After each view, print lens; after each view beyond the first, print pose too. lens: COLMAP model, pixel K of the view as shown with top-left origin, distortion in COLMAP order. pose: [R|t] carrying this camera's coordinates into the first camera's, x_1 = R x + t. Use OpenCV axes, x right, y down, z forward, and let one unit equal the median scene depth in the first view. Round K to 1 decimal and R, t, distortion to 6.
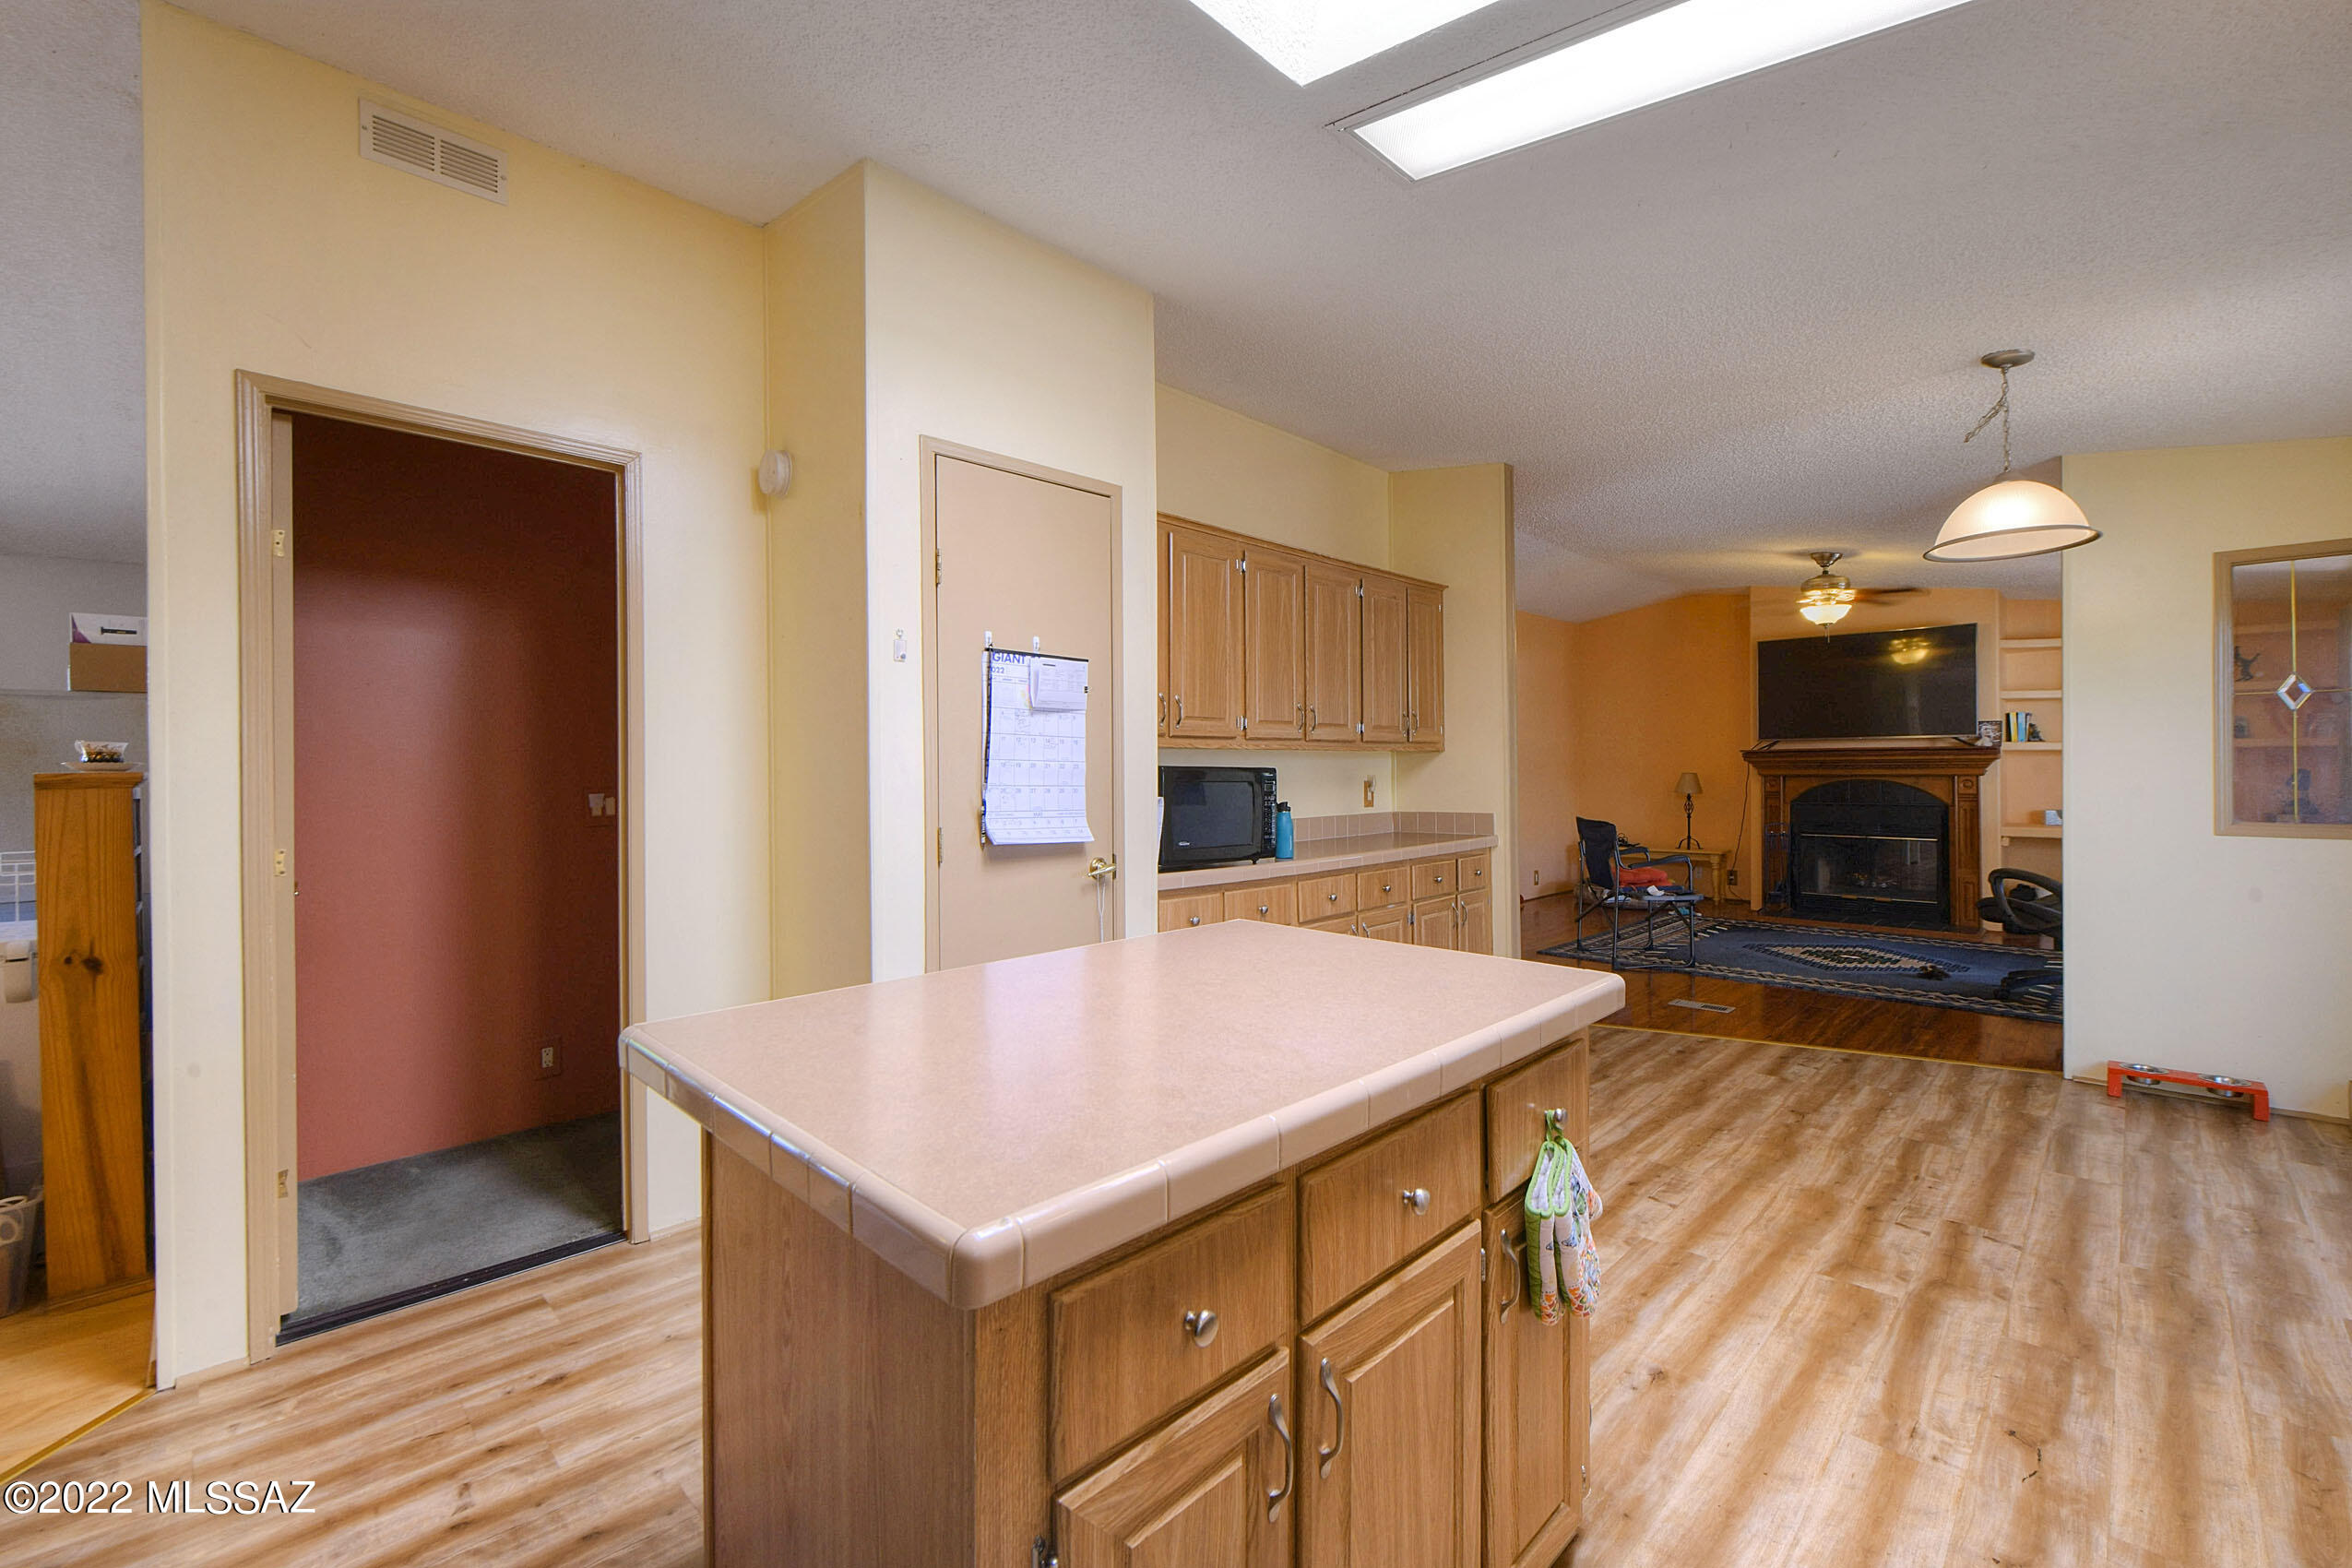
lens RADIAL K [[950.5, 0, 1162.7], [0, 950.5, 760.8], [0, 0, 1]] dist [-0.007584, 0.000070]
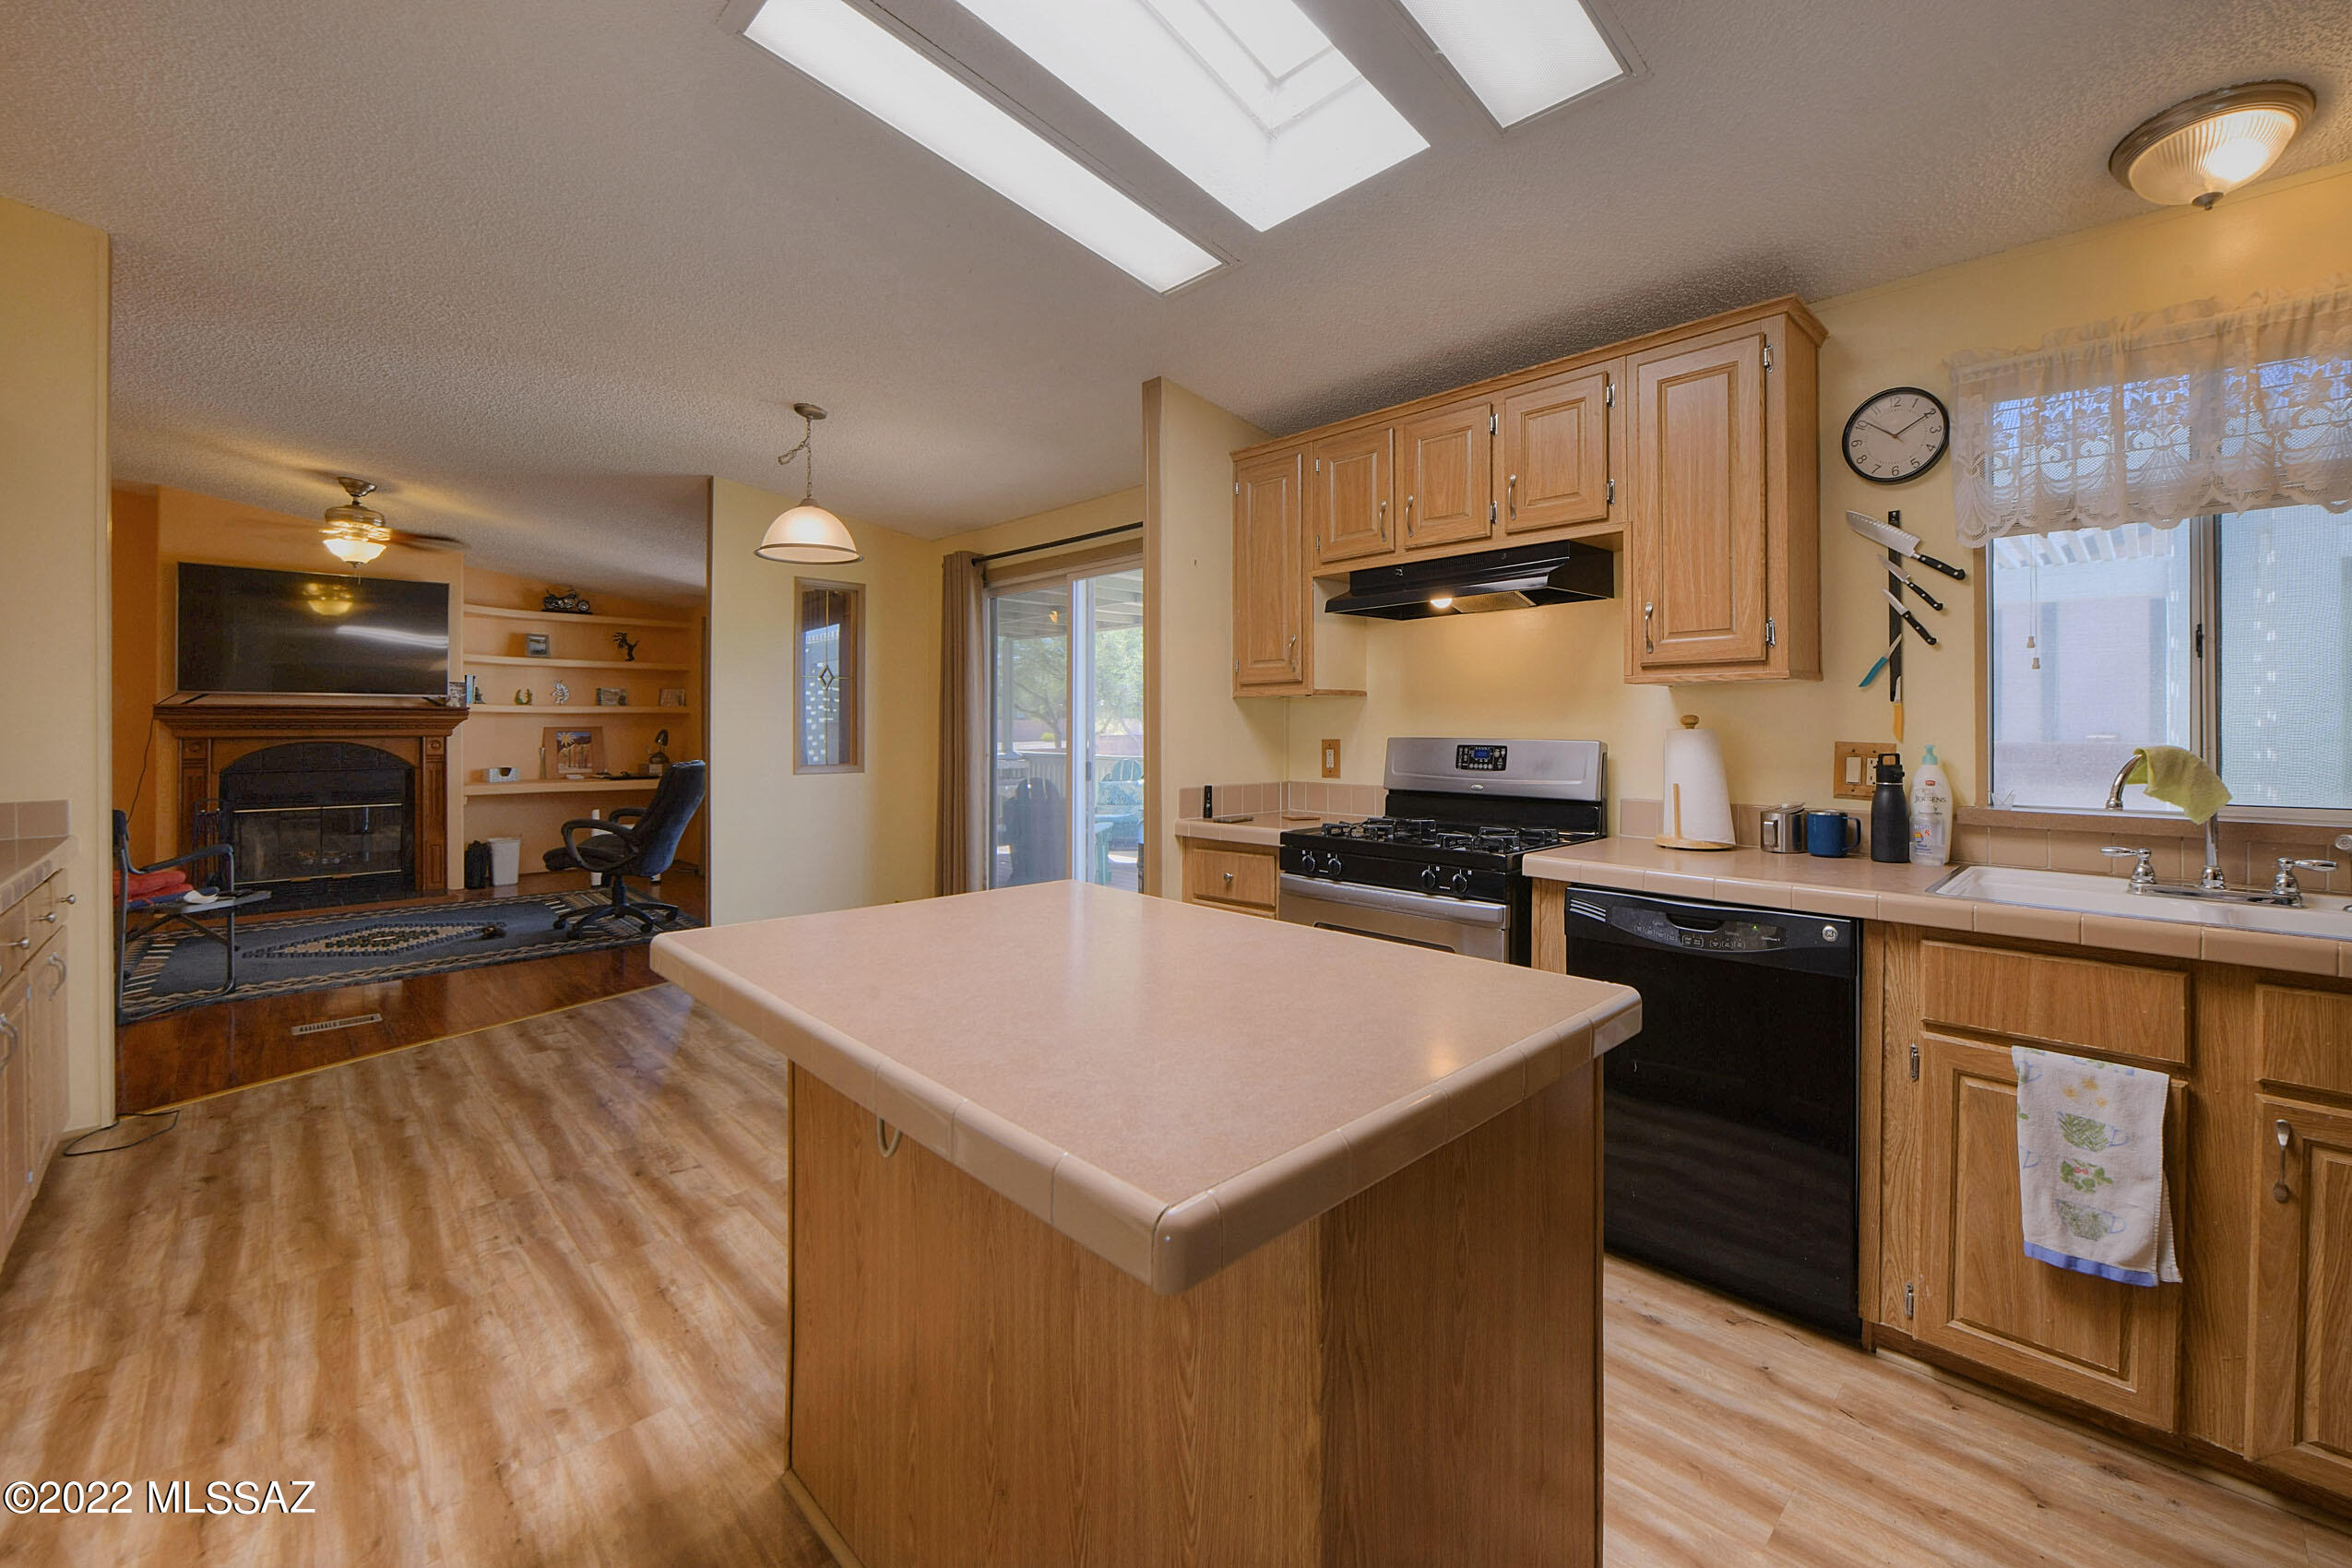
lens RADIAL K [[1008.4, 0, 1237.9], [0, 1008.4, 715.8], [0, 0, 1]] dist [-0.010916, 0.000095]
pose [[-0.032237, 0.015143, 0.999366, -0.246400], [-0.006150, 0.999863, -0.015349, 0.005687], [-0.999461, -0.006641, -0.032139, 0.219751]]
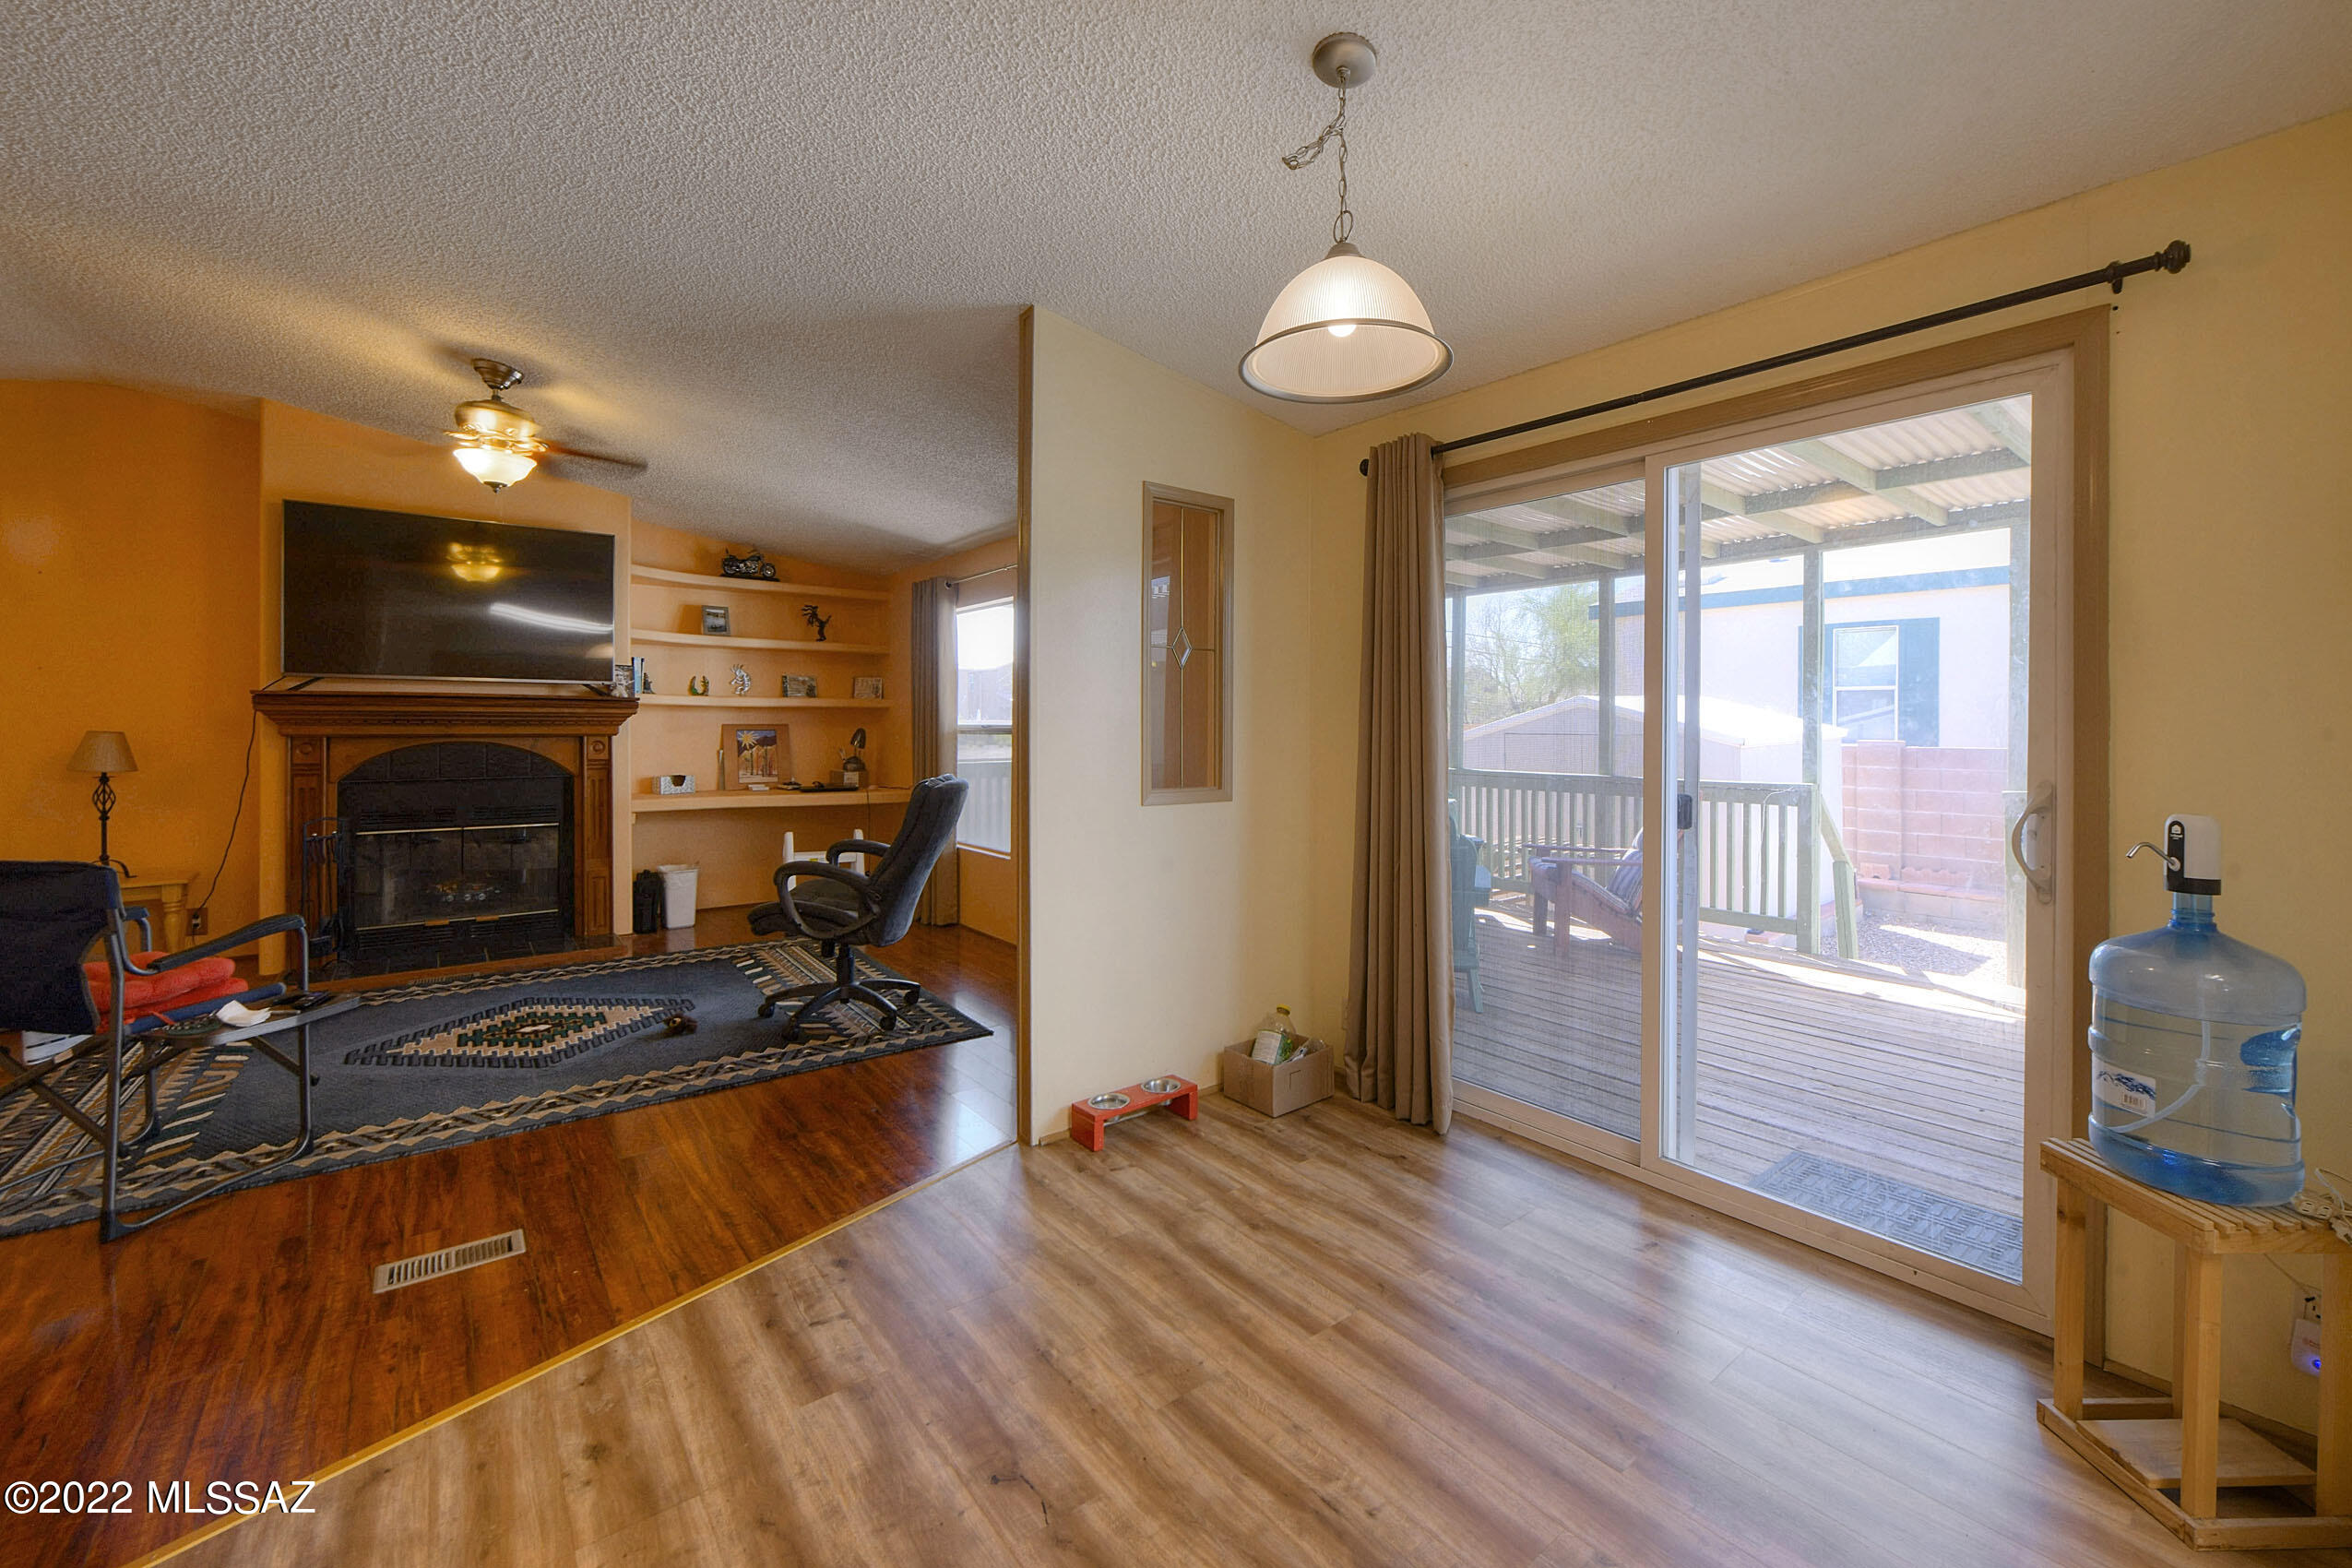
lens RADIAL K [[1009.5, 0, 1188.8], [0, 1009.5, 729.9], [0, 0, 1]] dist [-0.010347, -0.000533]
pose [[0.104951, 0.000724, 0.994477, 0.113576], [-0.013703, 0.999906, 0.000718, 0.004695], [-0.994383, -0.013702, 0.104951, 0.499194]]
